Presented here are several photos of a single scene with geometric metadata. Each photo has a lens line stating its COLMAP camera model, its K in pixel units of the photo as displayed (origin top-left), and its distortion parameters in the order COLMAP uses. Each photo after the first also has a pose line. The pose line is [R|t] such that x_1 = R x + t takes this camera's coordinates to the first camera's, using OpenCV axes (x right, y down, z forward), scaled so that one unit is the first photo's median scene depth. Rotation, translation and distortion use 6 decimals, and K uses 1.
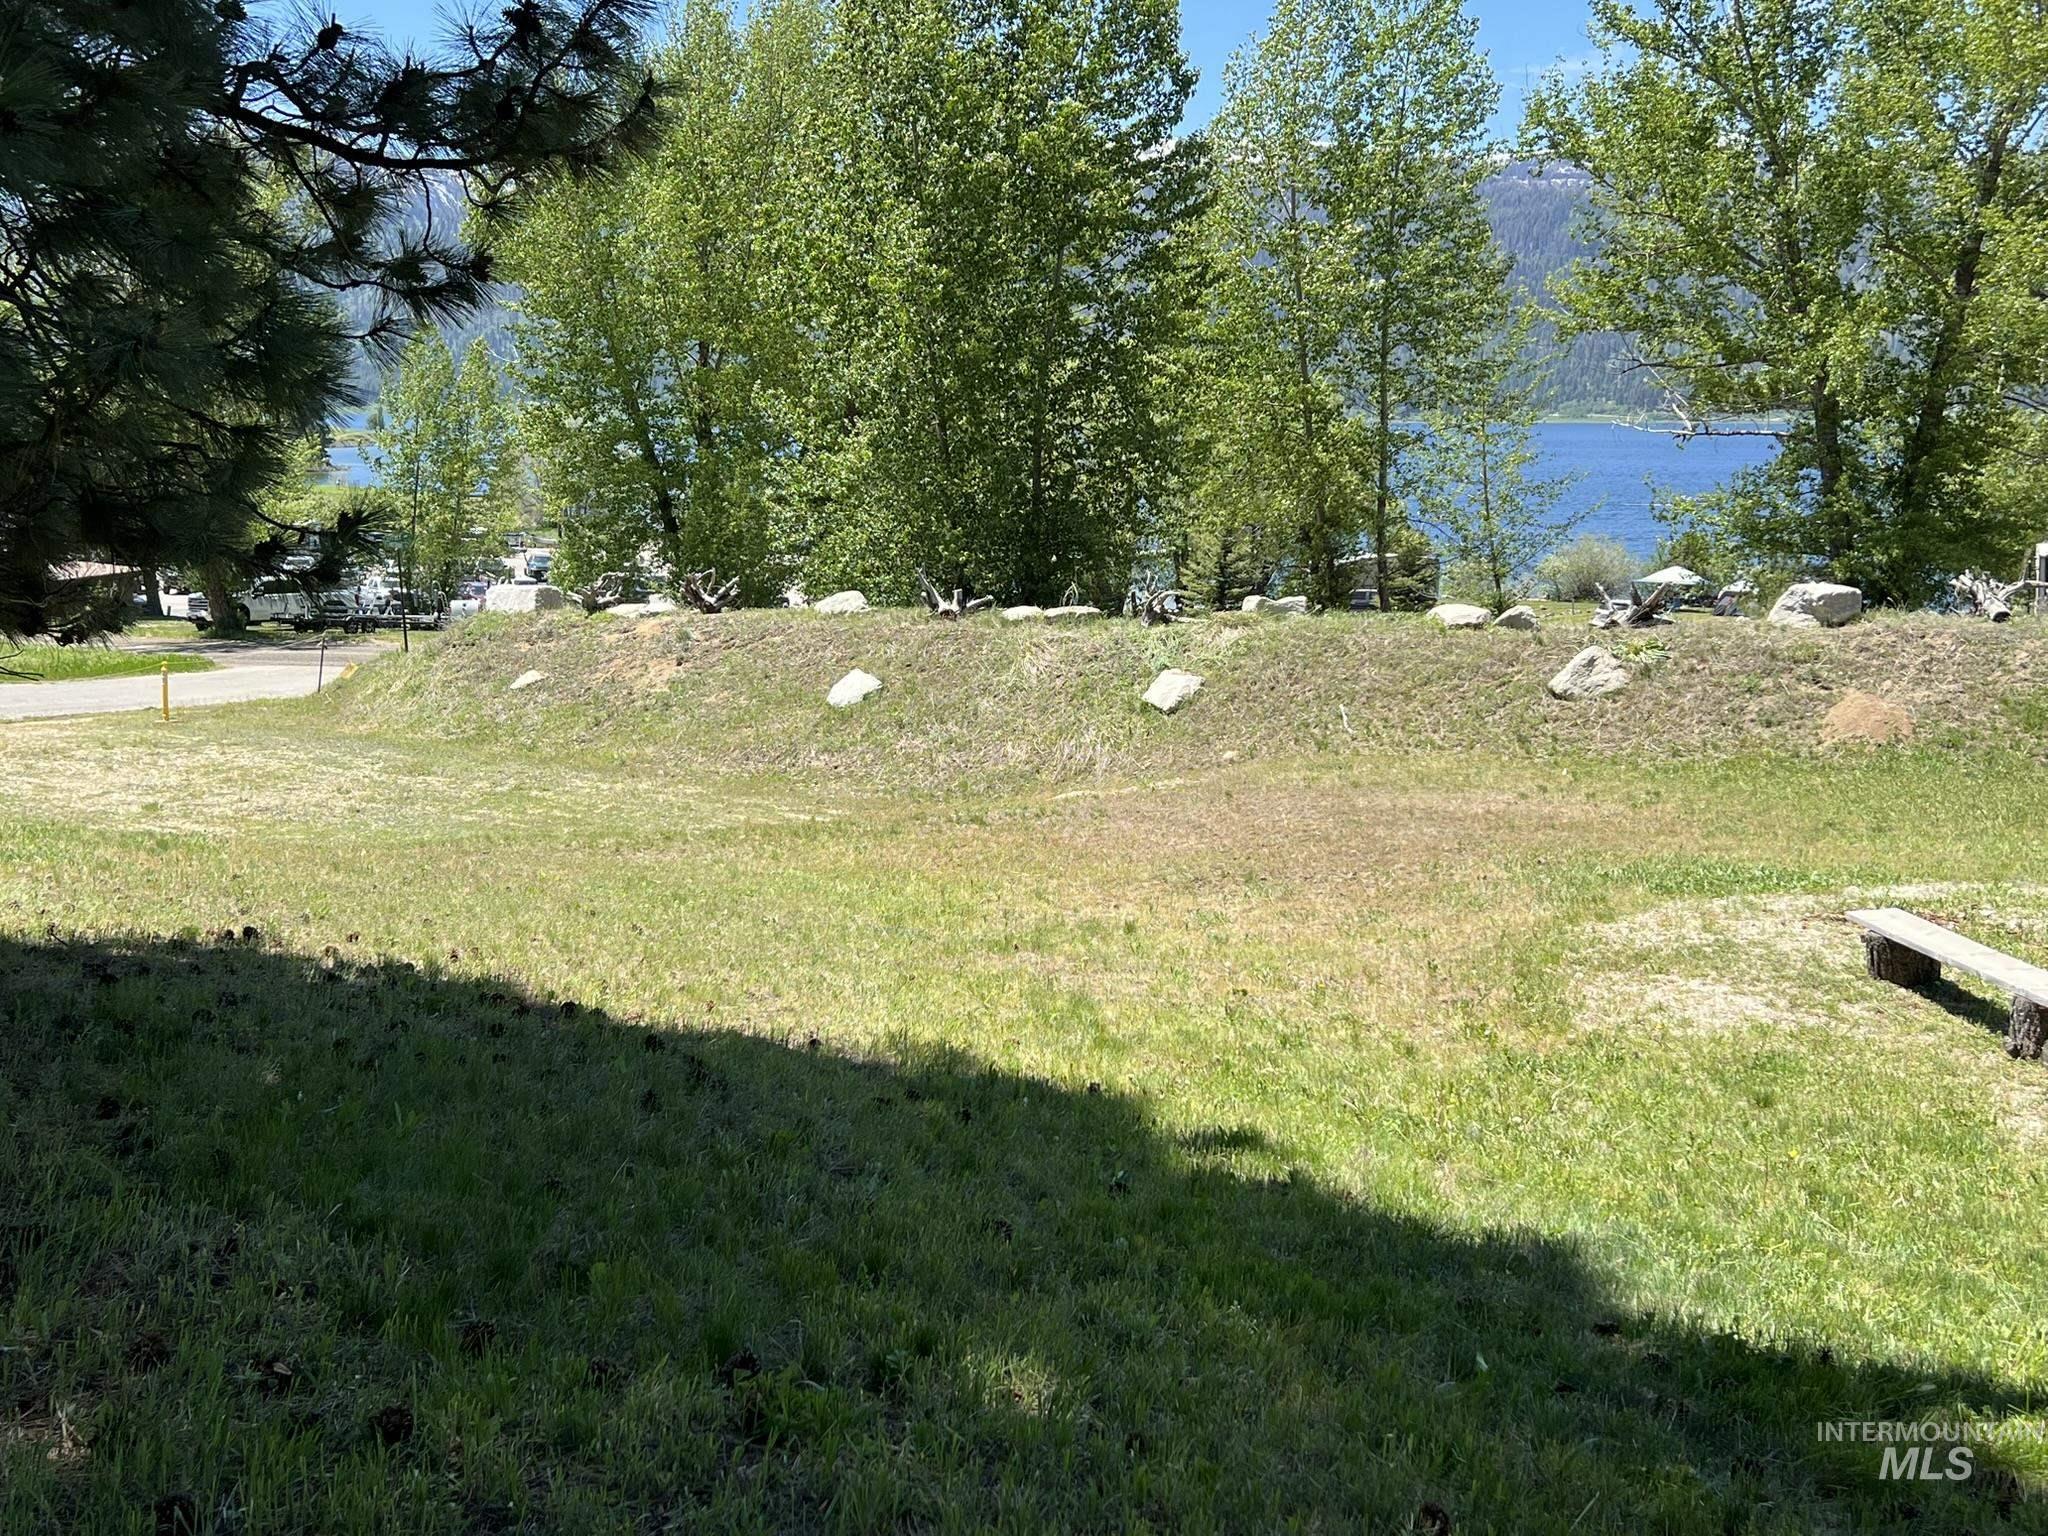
lens RADIAL K [[2074.3, 0, 1024.0], [0, 2074.3, 768.0], [0, 0, 1]] dist [0.214882, -0.583802]
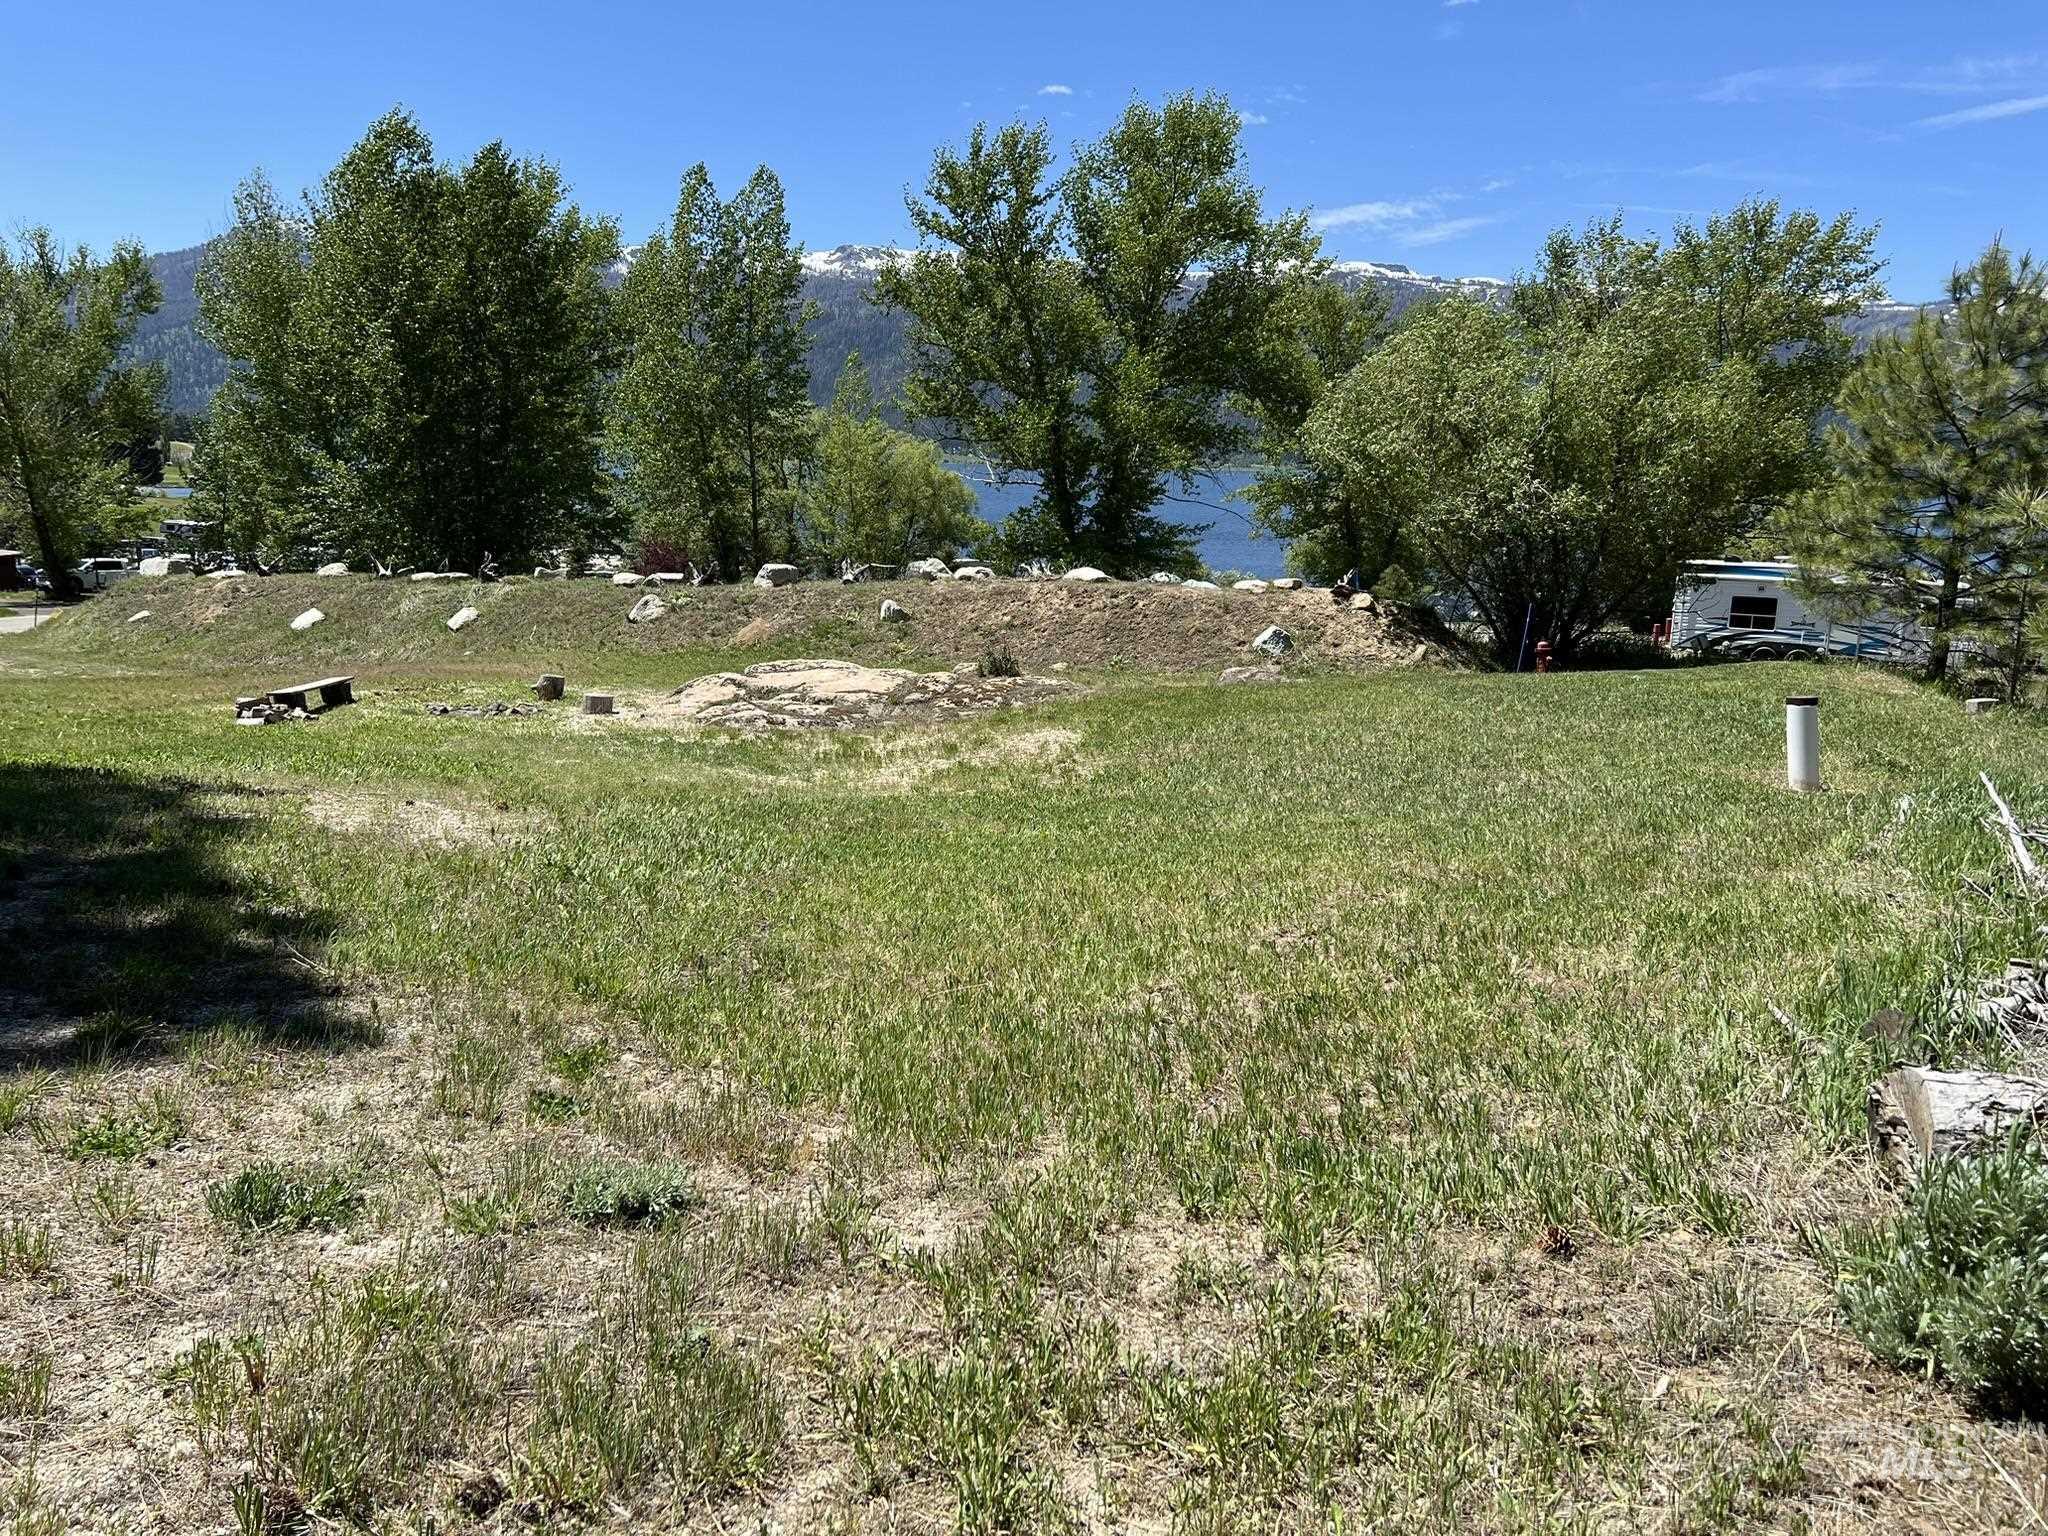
lens RADIAL K [[1540.6, 0, 1019.8], [0, 1540.6, 787.5], [0, 0, 1]] dist [0.095865, -0.109151]
pose [[0.994330, -0.001297, 0.106335, 0.434065], [-0.003185, 0.999114, 0.041963, 0.052025], [-0.106295, -0.042063, 0.993445, -0.388530]]
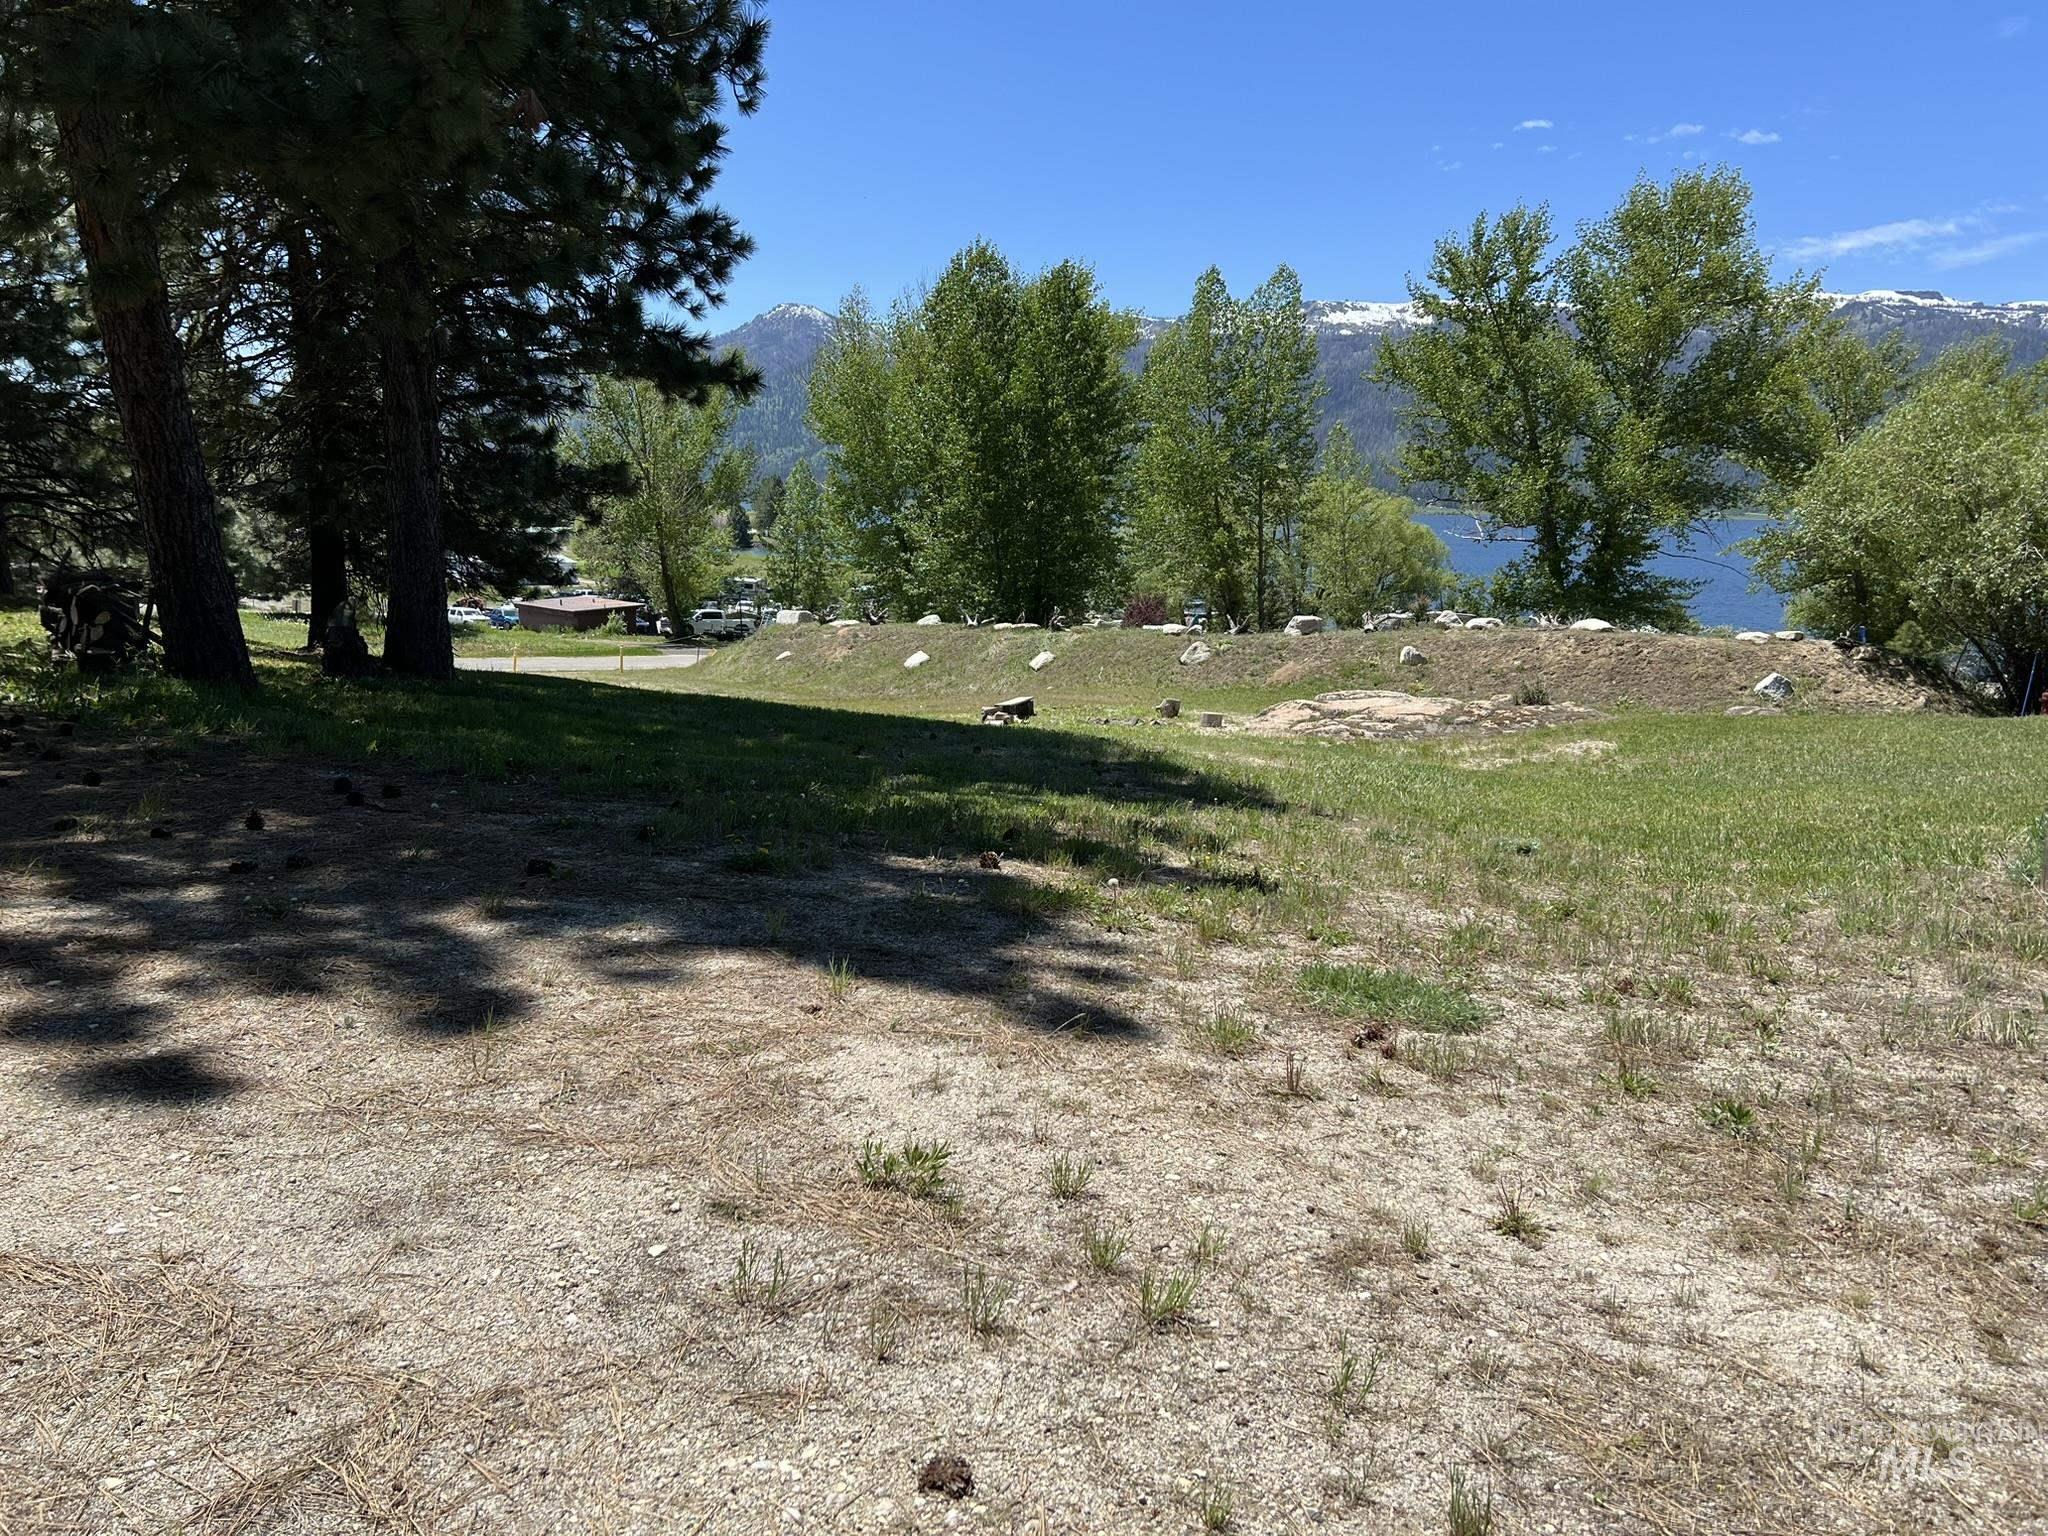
lens RADIAL K [[1545.8, 0, 1031.9], [0, 1545.8, 778.6], [0, 0, 1]] dist [0.064981, -0.065143]
pose [[0.985068, 0.039912, -0.167474, 0.364162], [-0.039062, 0.999202, 0.008372, 0.078162], [0.167674, -0.001705, 0.985841, -0.622032]]
